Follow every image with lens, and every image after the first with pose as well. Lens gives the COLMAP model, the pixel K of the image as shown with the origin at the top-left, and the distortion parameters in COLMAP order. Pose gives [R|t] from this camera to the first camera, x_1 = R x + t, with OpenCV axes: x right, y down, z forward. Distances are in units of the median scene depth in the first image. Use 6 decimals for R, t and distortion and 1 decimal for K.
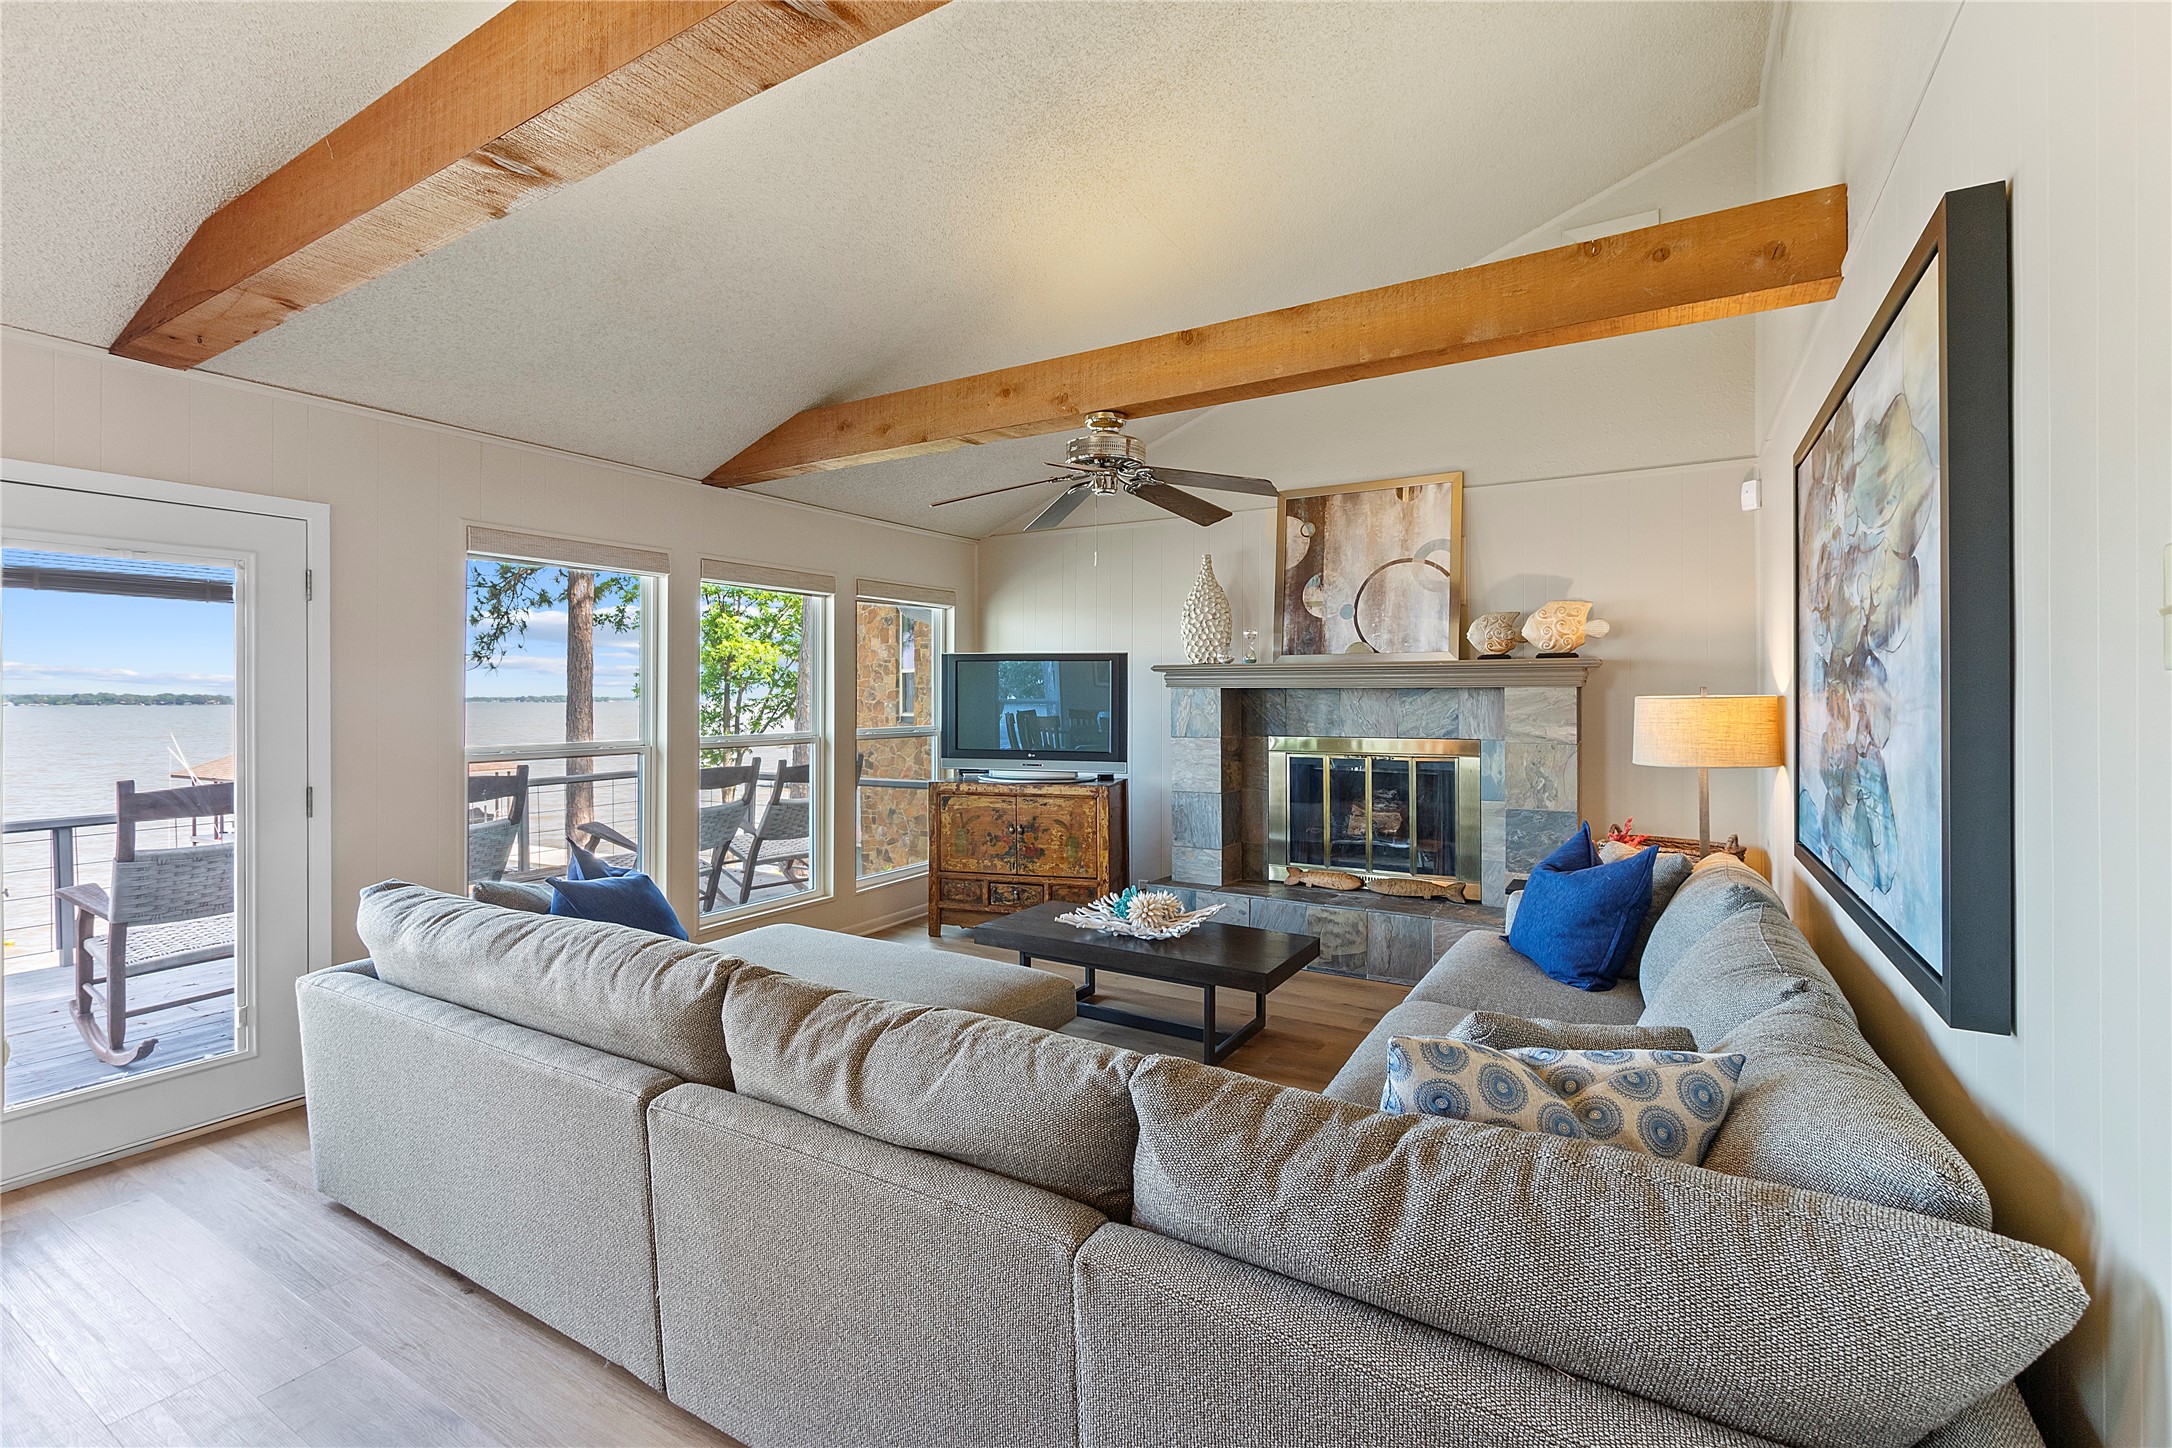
lens RADIAL K [[941.2, 0, 1088.7], [0, 941.2, 725.9], [0, 0, 1]] dist [-0.002593, -0.000959]
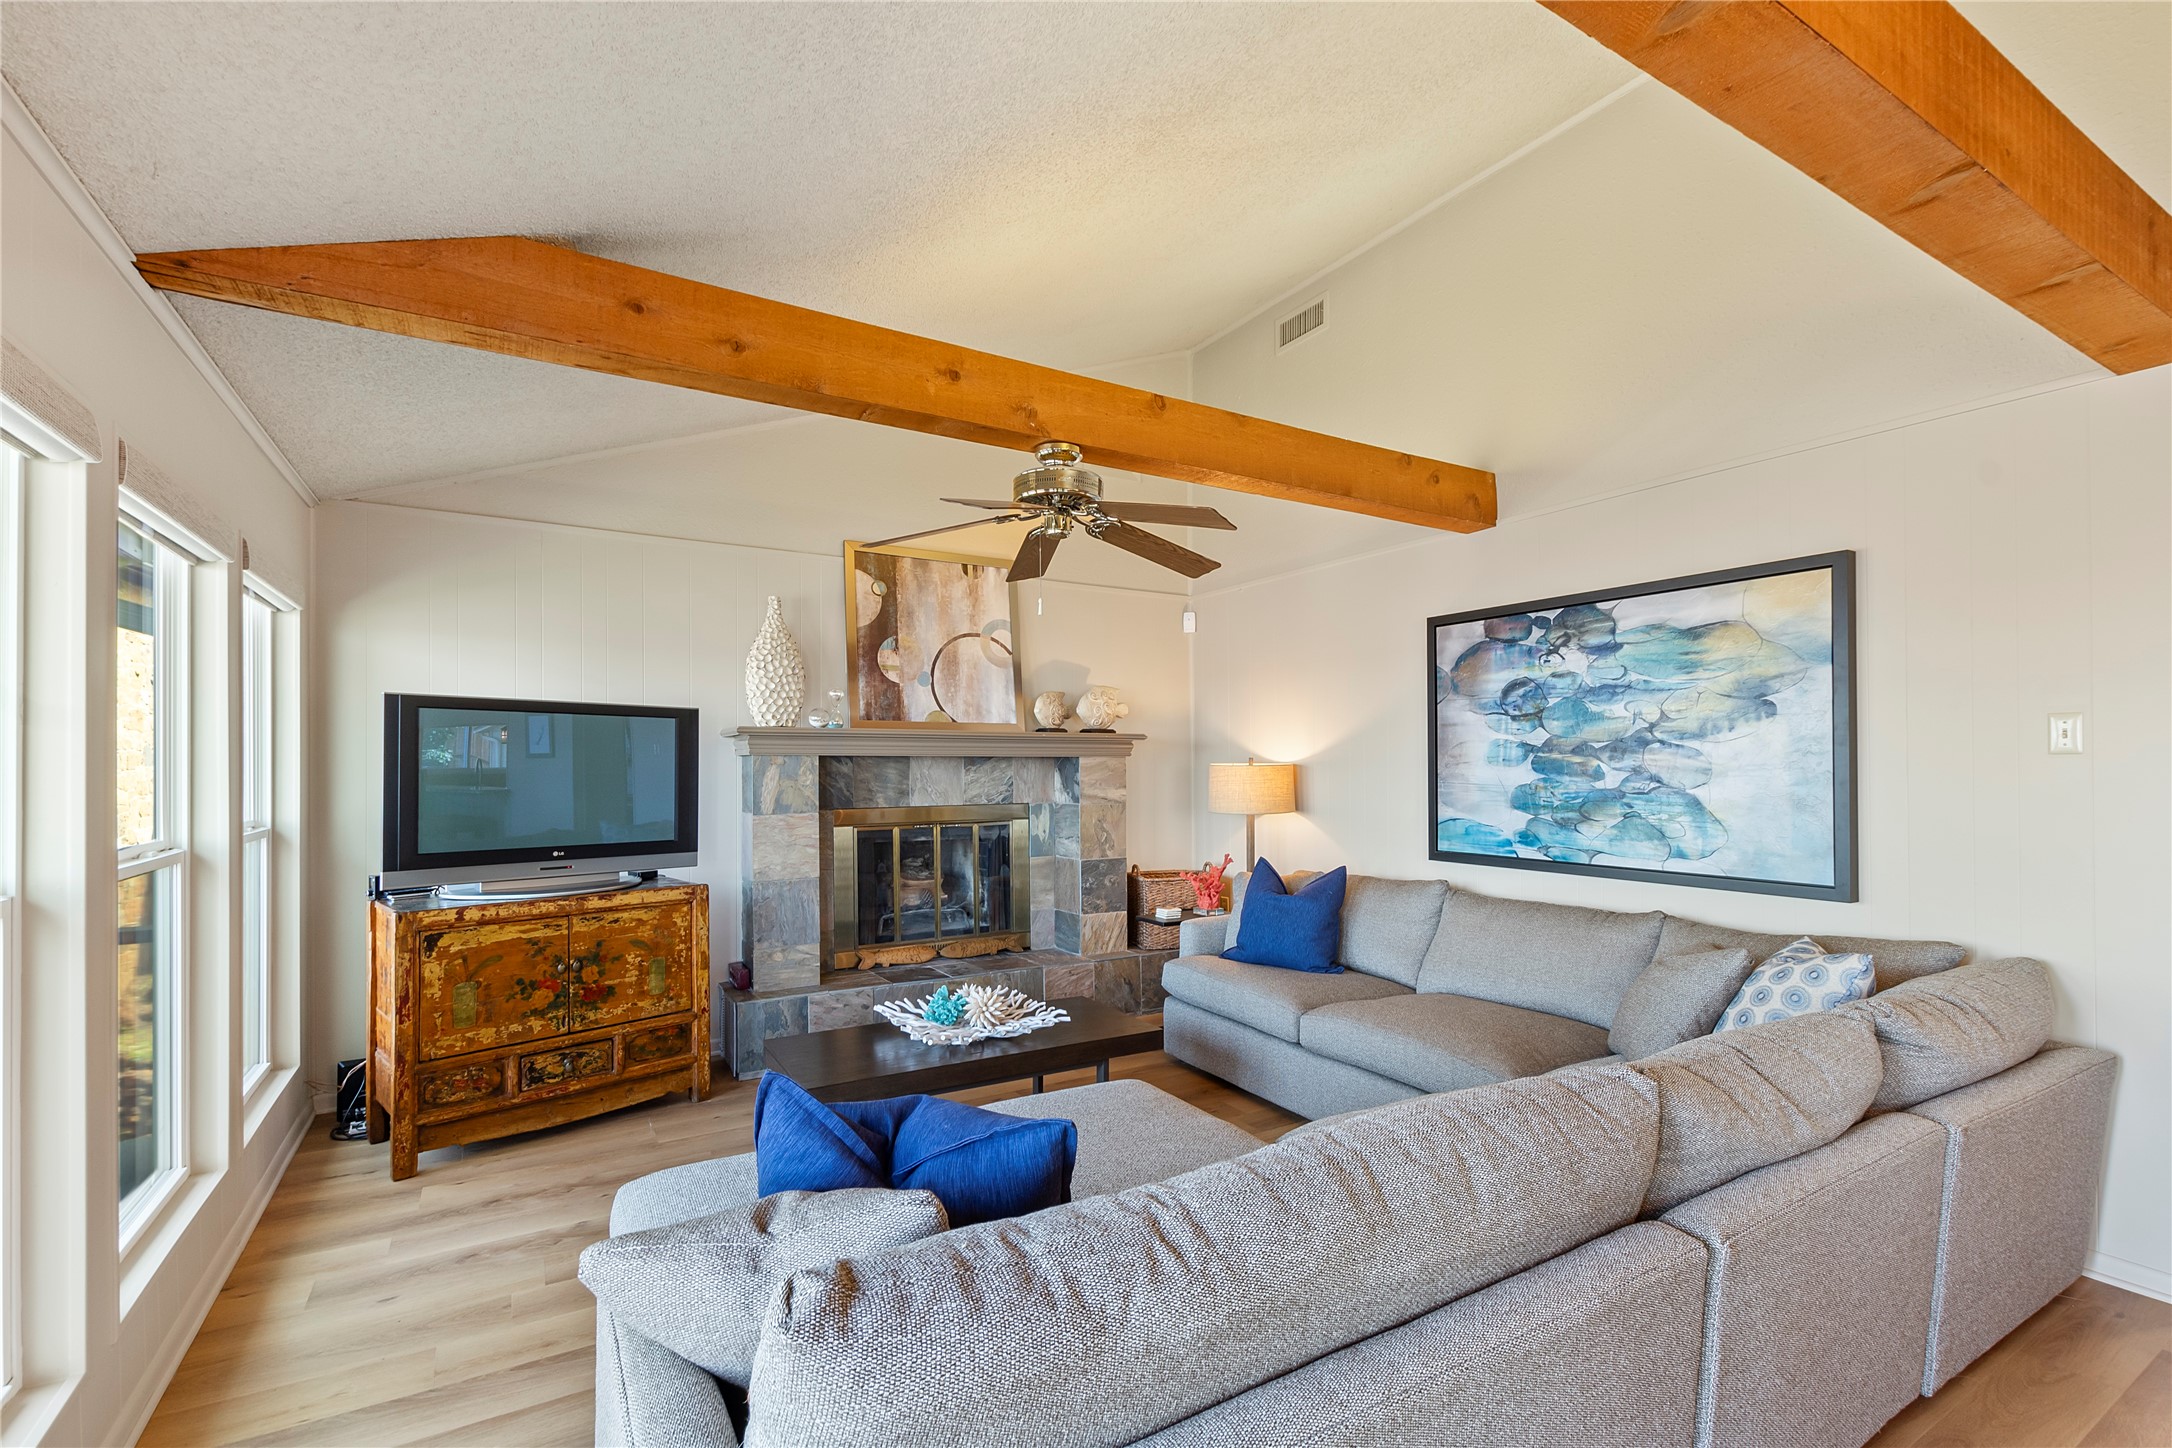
lens RADIAL K [[953.5, 0, 1077.2], [0, 953.5, 784.4], [0, 0, 1]] dist [-0.000442, -0.000011]
pose [[0.481955, -0.018703, 0.875996, -0.515787], [0.029600, 0.999549, 0.005056, -0.011256], [-0.875696, 0.023492, 0.482291, 0.374805]]
